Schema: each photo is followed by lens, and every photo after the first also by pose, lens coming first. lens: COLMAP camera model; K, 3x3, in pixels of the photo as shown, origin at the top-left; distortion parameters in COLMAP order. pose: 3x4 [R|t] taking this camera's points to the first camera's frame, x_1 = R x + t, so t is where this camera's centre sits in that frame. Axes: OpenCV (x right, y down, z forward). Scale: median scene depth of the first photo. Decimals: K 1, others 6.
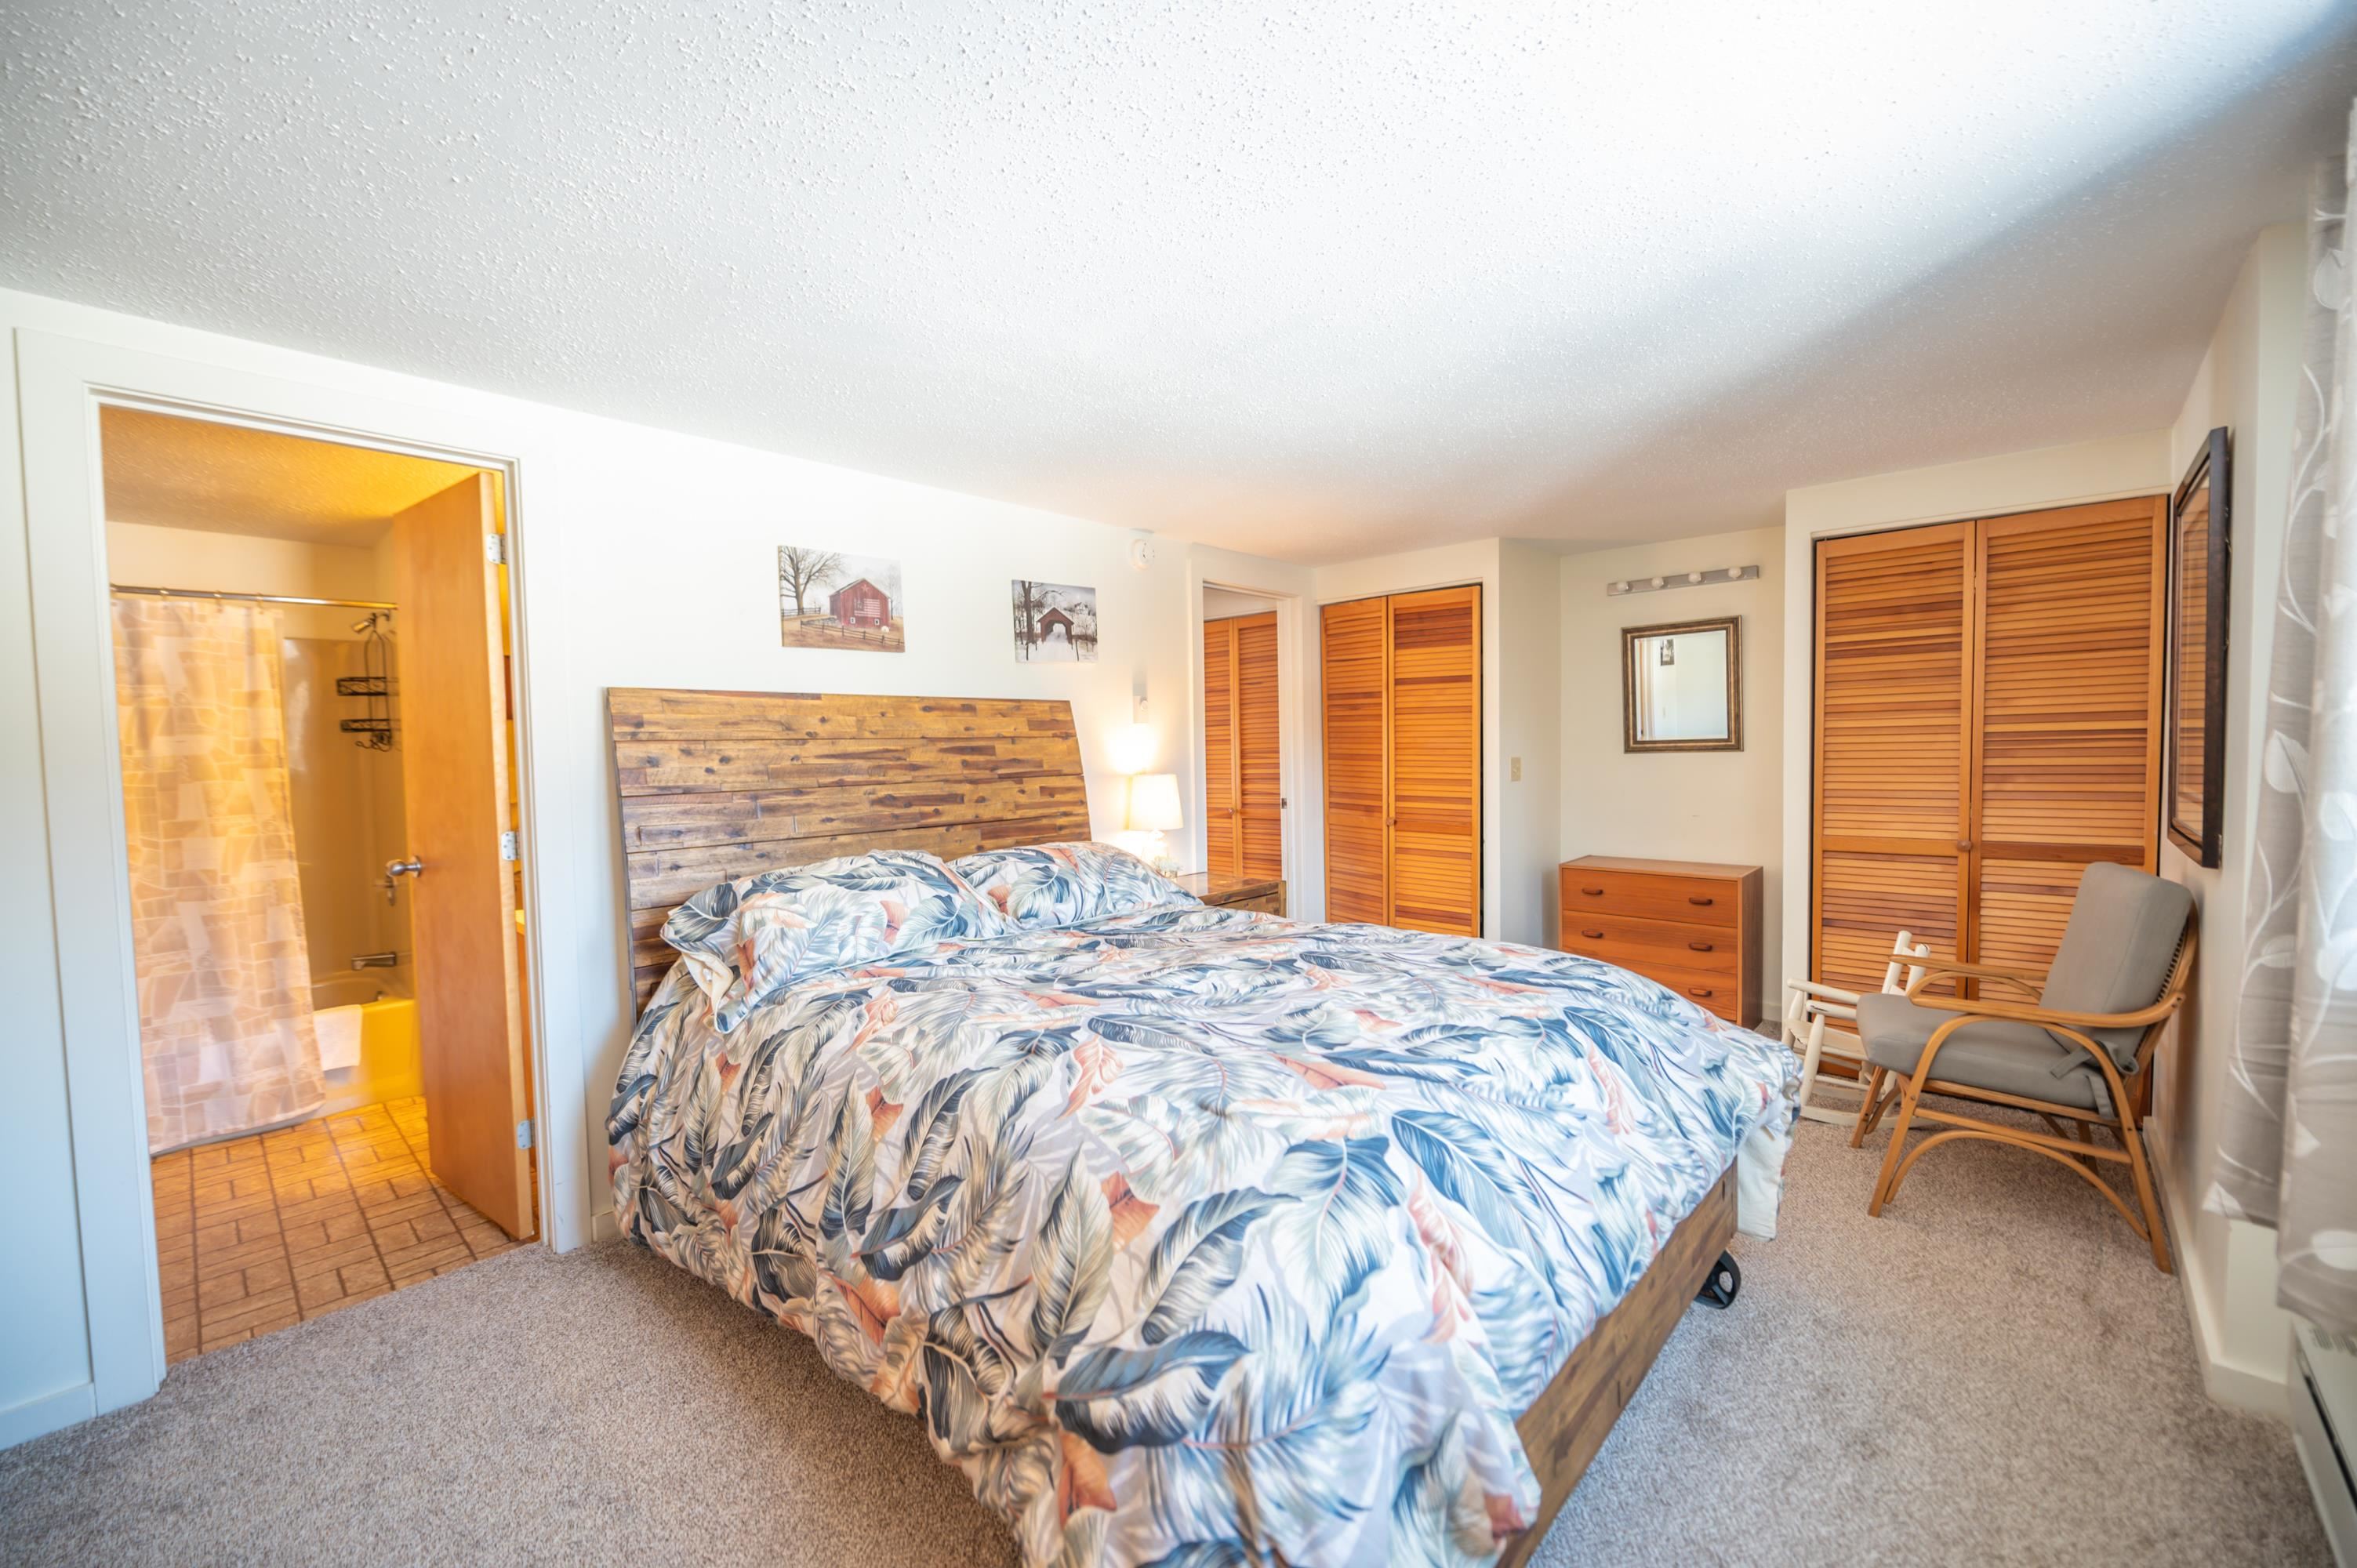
lens RADIAL K [[935.2, 0, 1179.3], [0, 935.2, 787.7], [0, 0, 1]] dist [-0.007501, -0.000131]
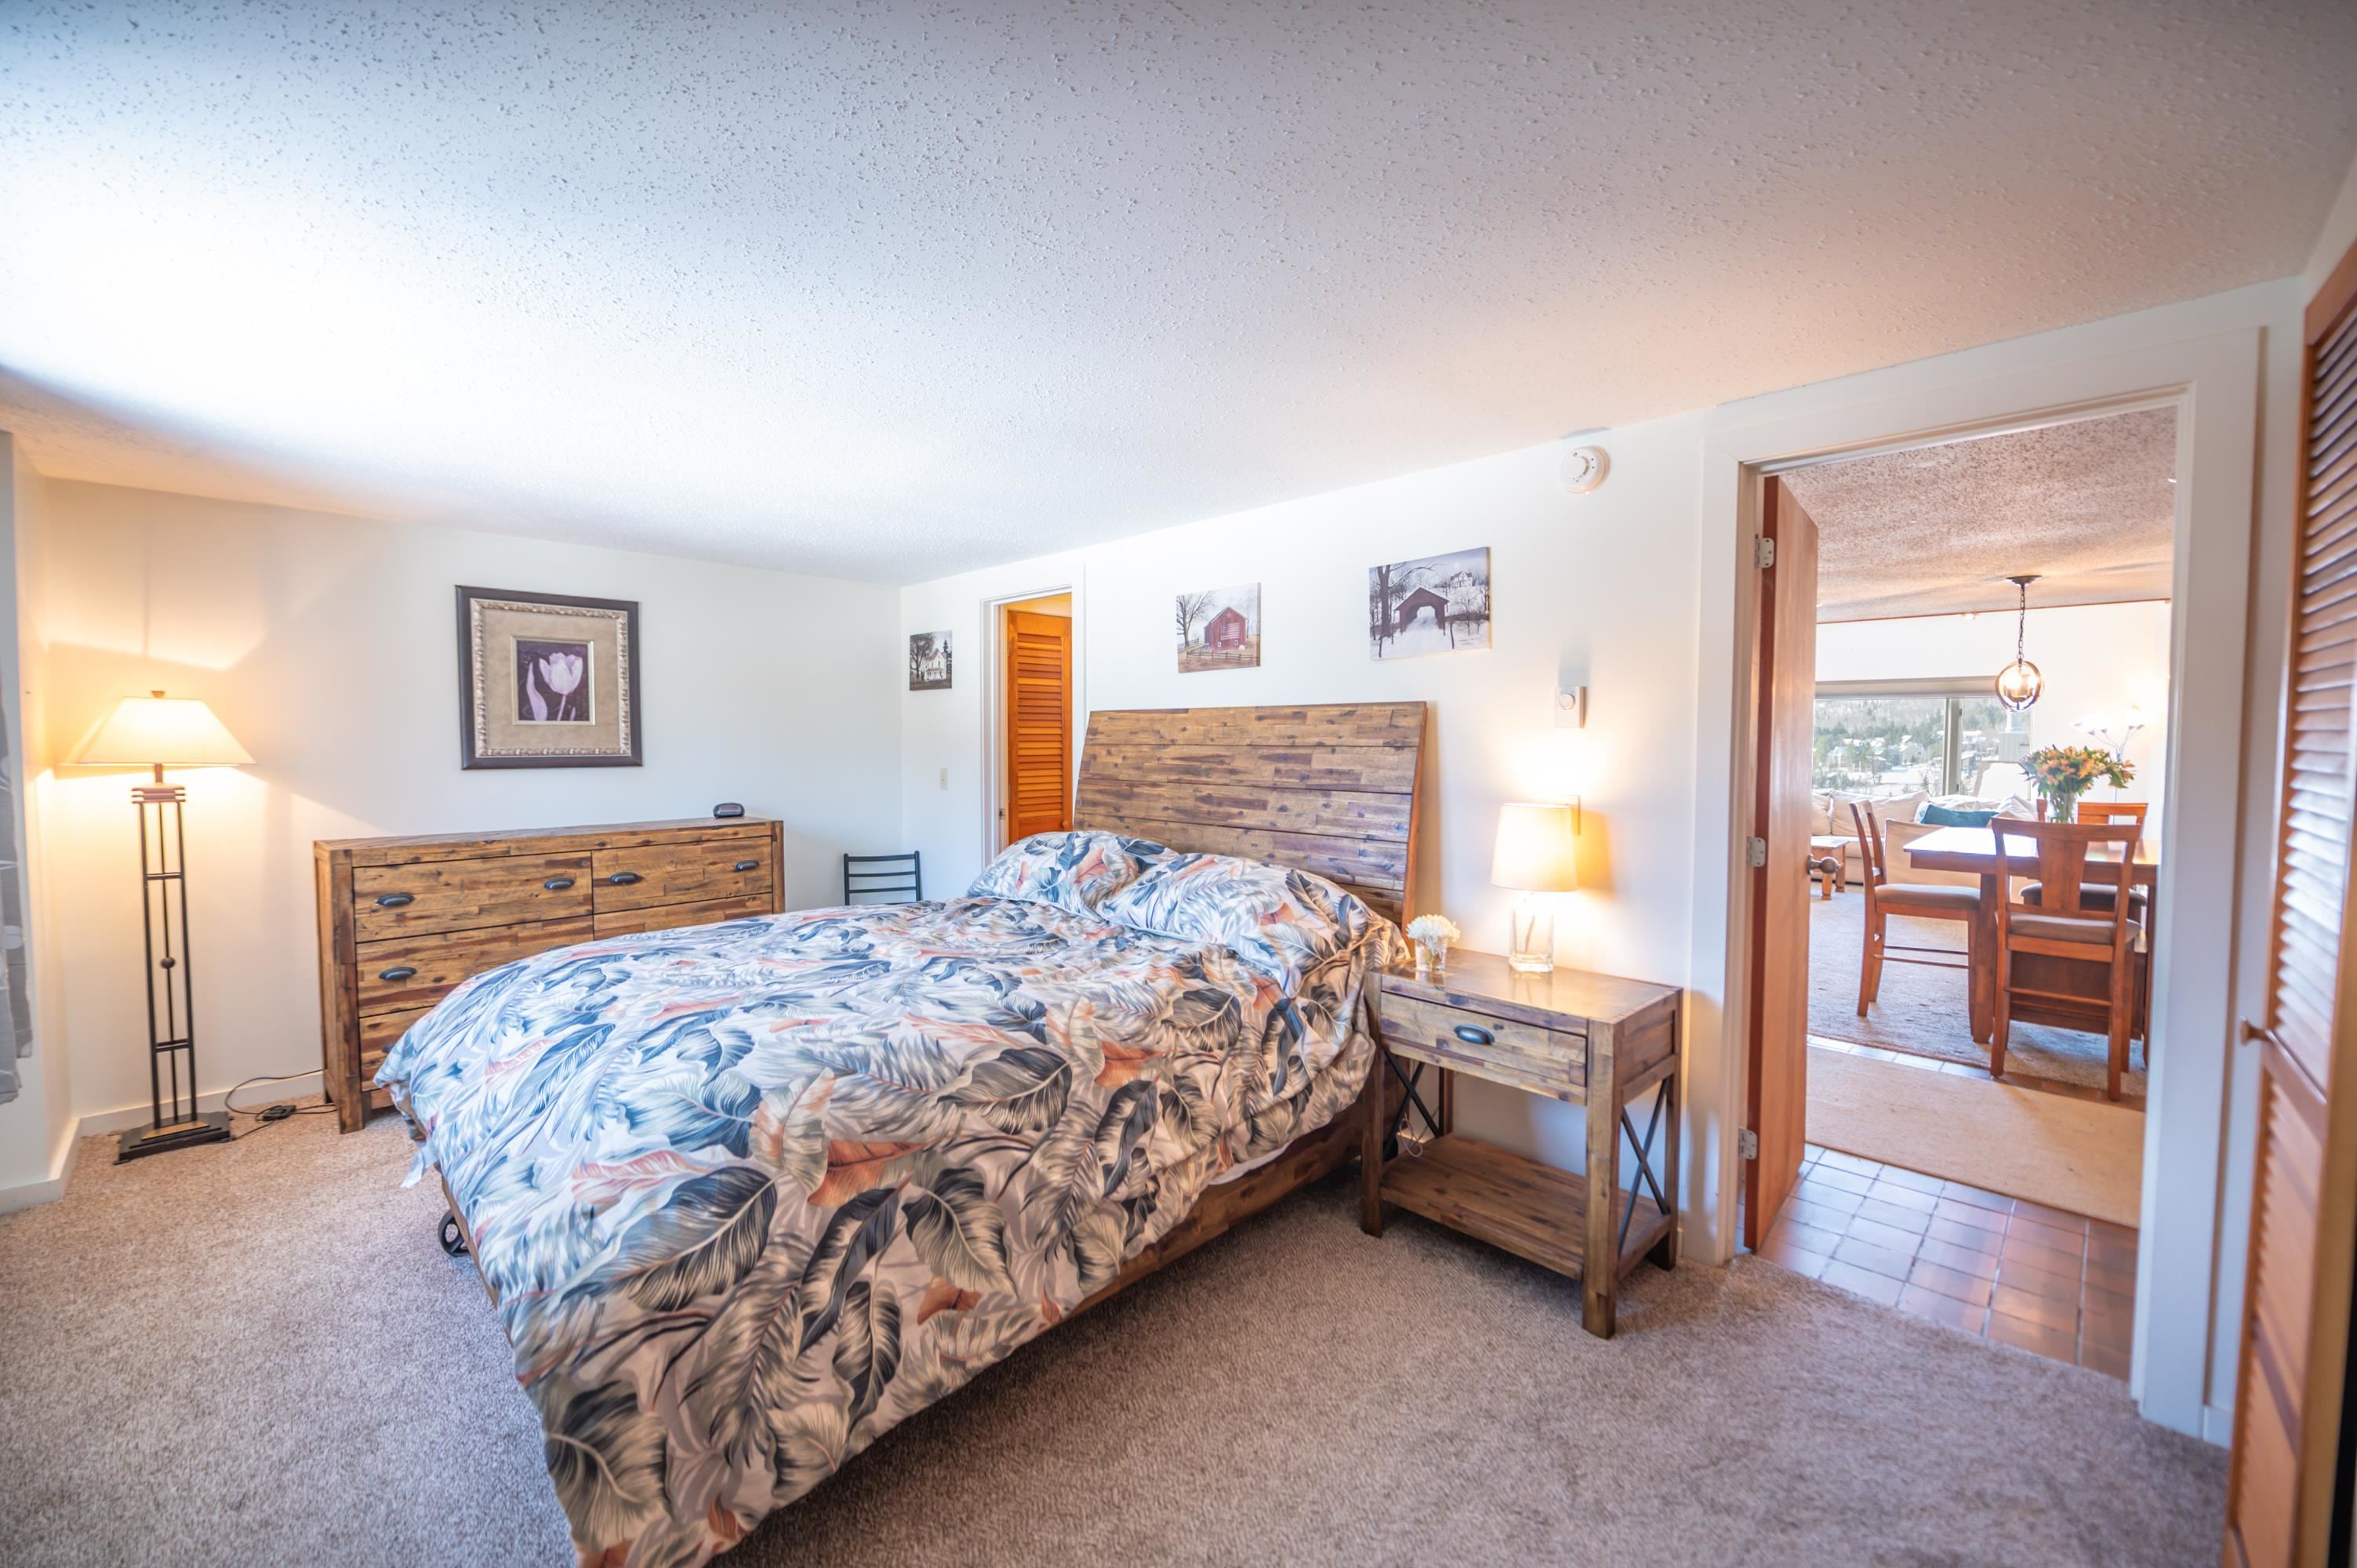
lens RADIAL K [[935.2, 0, 1181.0], [0, 935.2, 783.5], [0, 0, 1]] dist [-0.007501, -0.000131]
pose [[-0.037553, 0.066101, -0.997106, 0.795743], [-0.047927, 0.996542, 0.067869, -0.077343], [0.998145, 0.050337, -0.034255, 0.943650]]
